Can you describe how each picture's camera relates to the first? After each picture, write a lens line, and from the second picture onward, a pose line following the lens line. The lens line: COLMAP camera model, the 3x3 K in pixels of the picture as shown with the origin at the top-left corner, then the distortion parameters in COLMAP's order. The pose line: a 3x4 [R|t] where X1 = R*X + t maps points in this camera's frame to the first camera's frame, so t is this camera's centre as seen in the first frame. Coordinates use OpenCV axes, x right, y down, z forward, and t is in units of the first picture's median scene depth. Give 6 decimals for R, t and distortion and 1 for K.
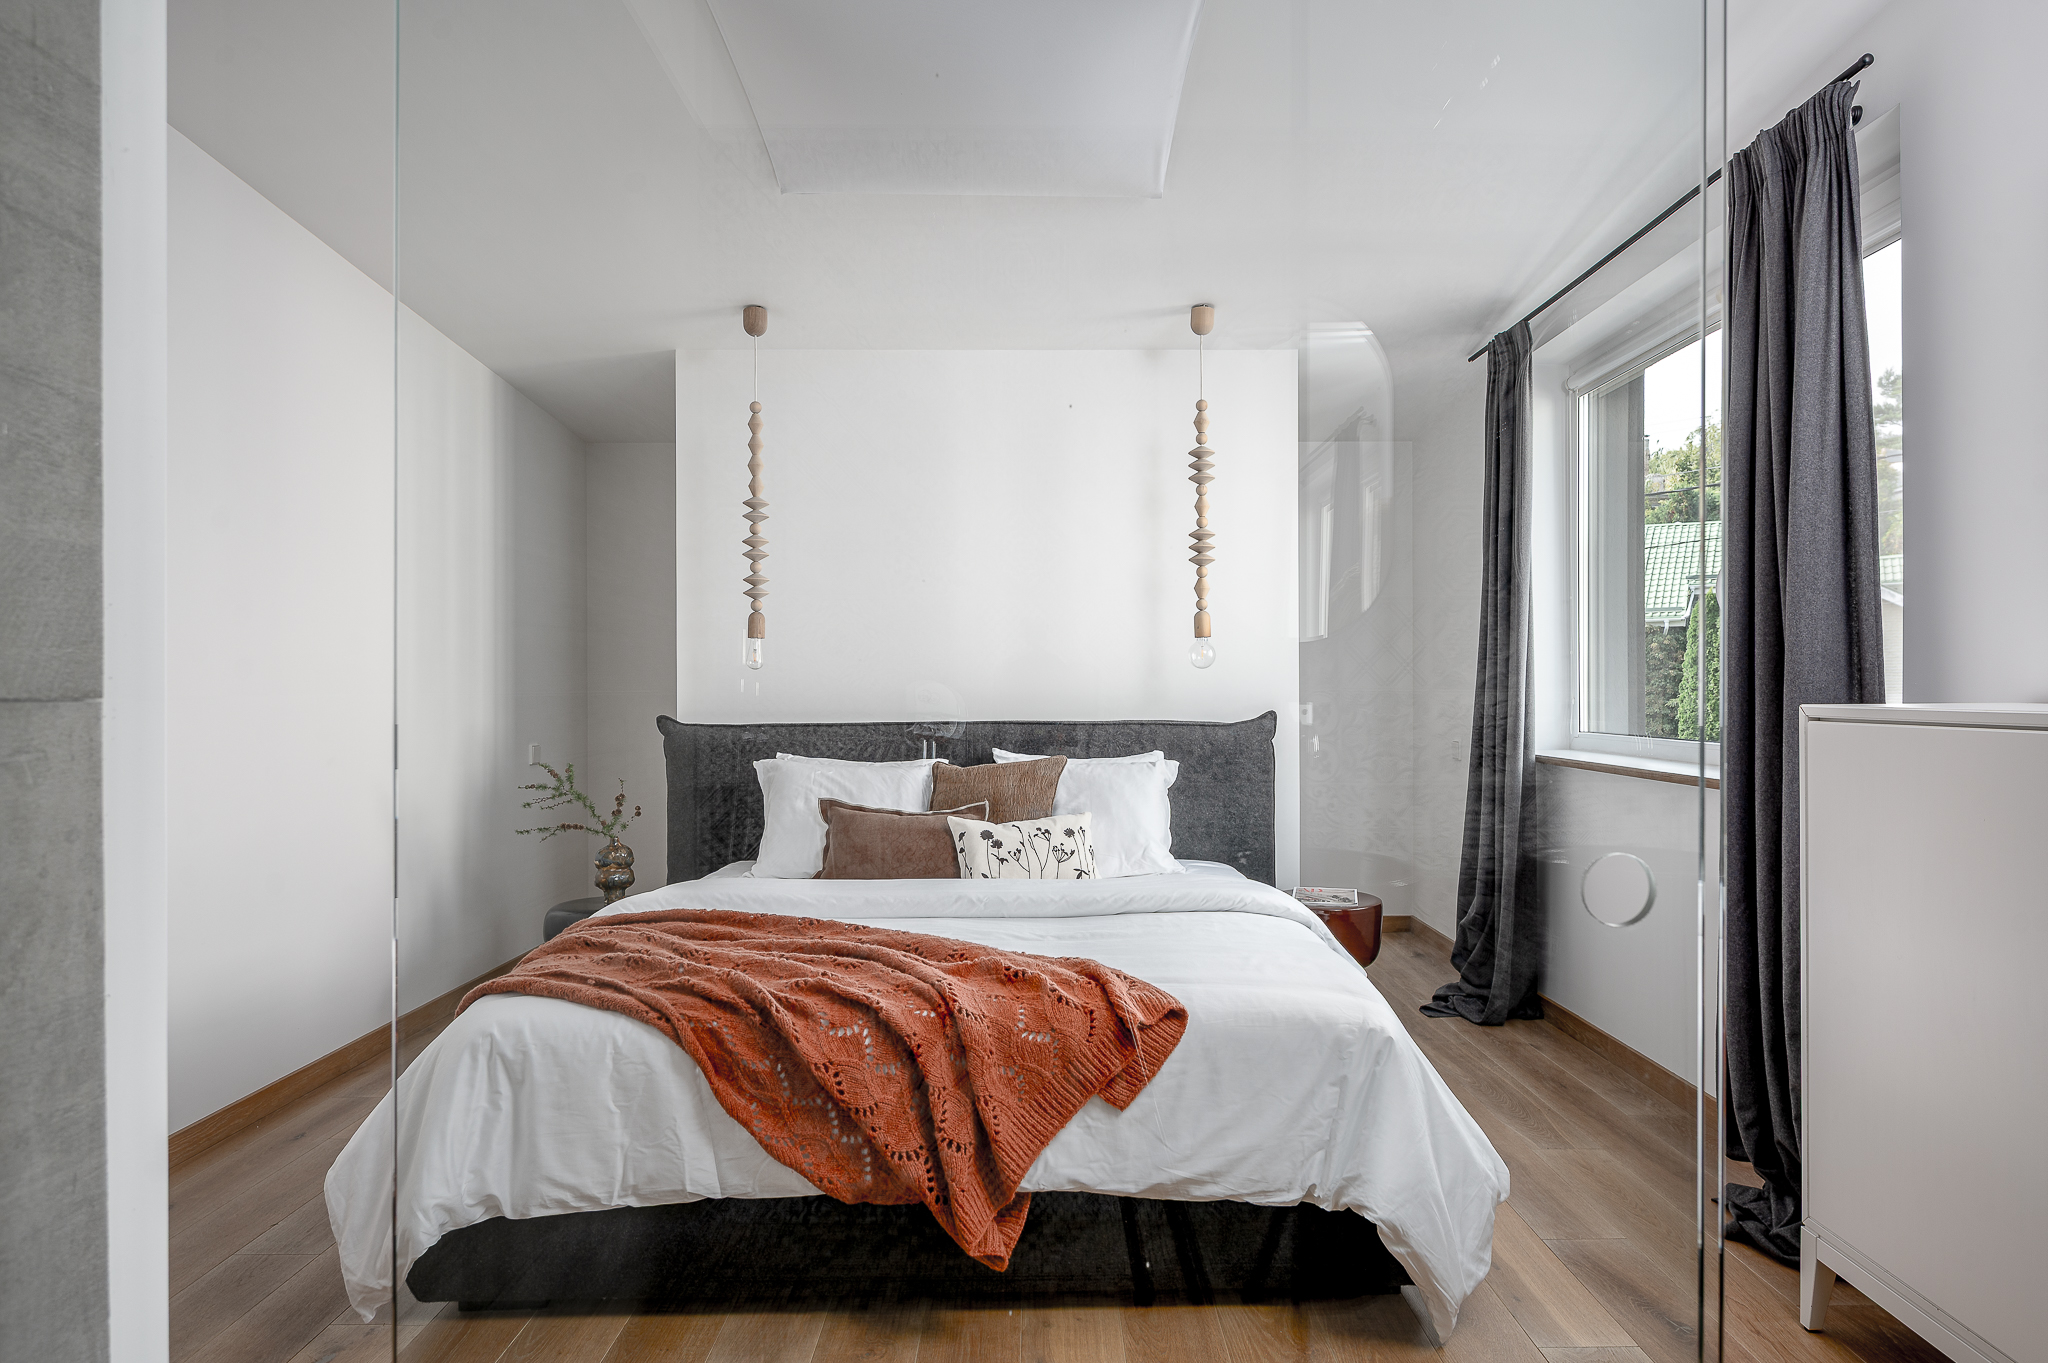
lens RADIAL K [[1182.7, 0, 1024.9], [0, 1182.7, 683.0], [0, 0, 1]] dist [0.000546, 0.000812]
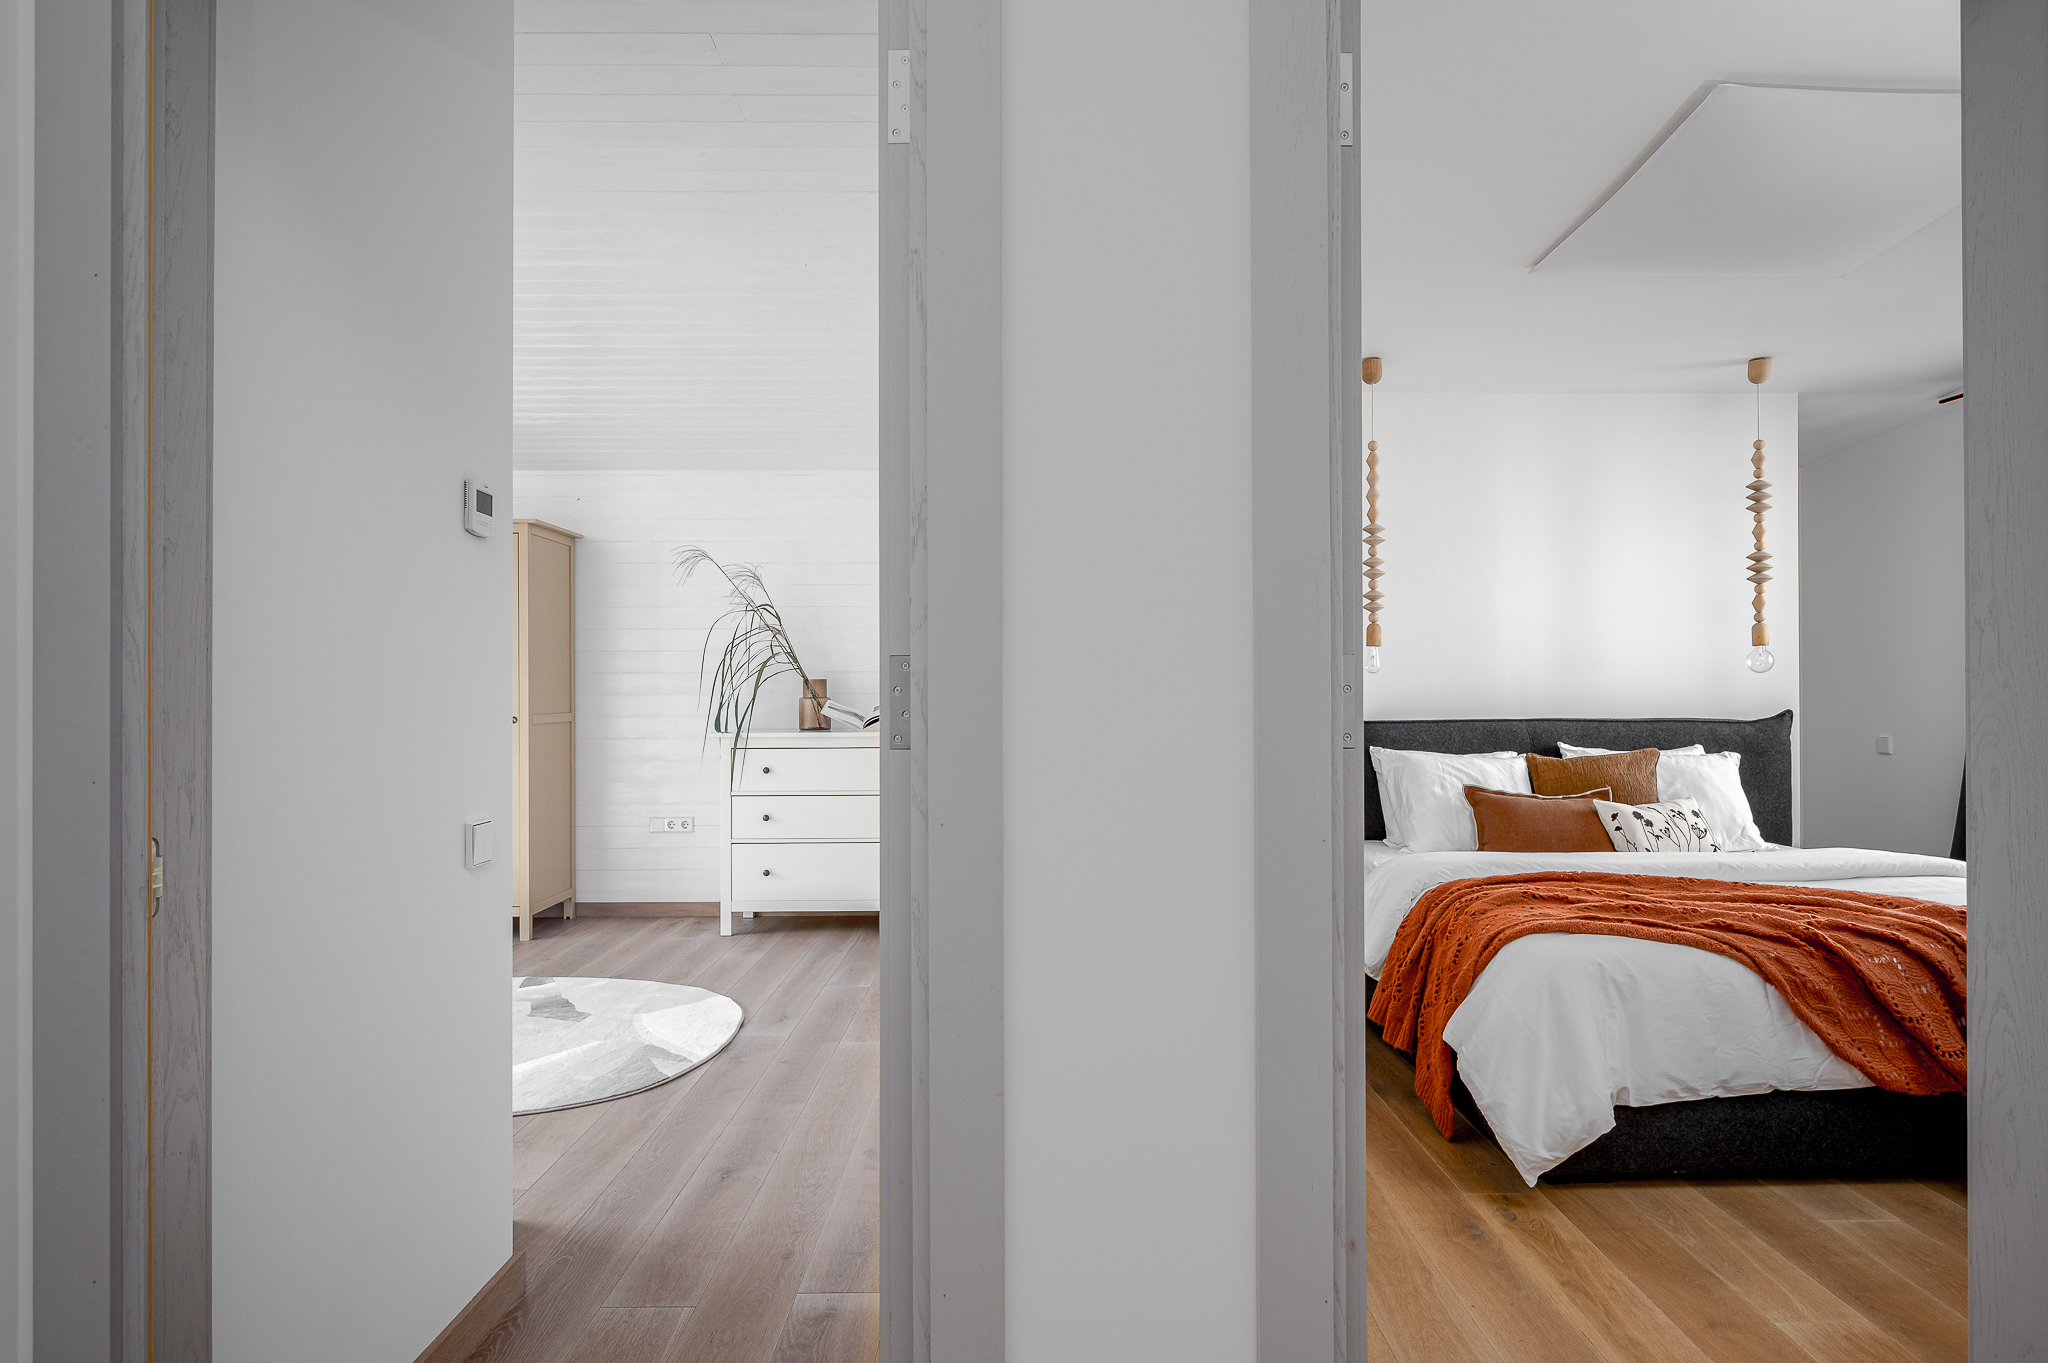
lens RADIAL K [[1182.7, 0, 1025.7], [0, 1182.7, 682.2], [0, 0, 1]] dist [0.000546, 0.000812]
pose [[0.999787, 0.000296, 0.020638, -0.628544], [-0.000279, 1.000000, -0.000835, -0.001922], [-0.020639, 0.000829, 0.999787, -0.147519]]
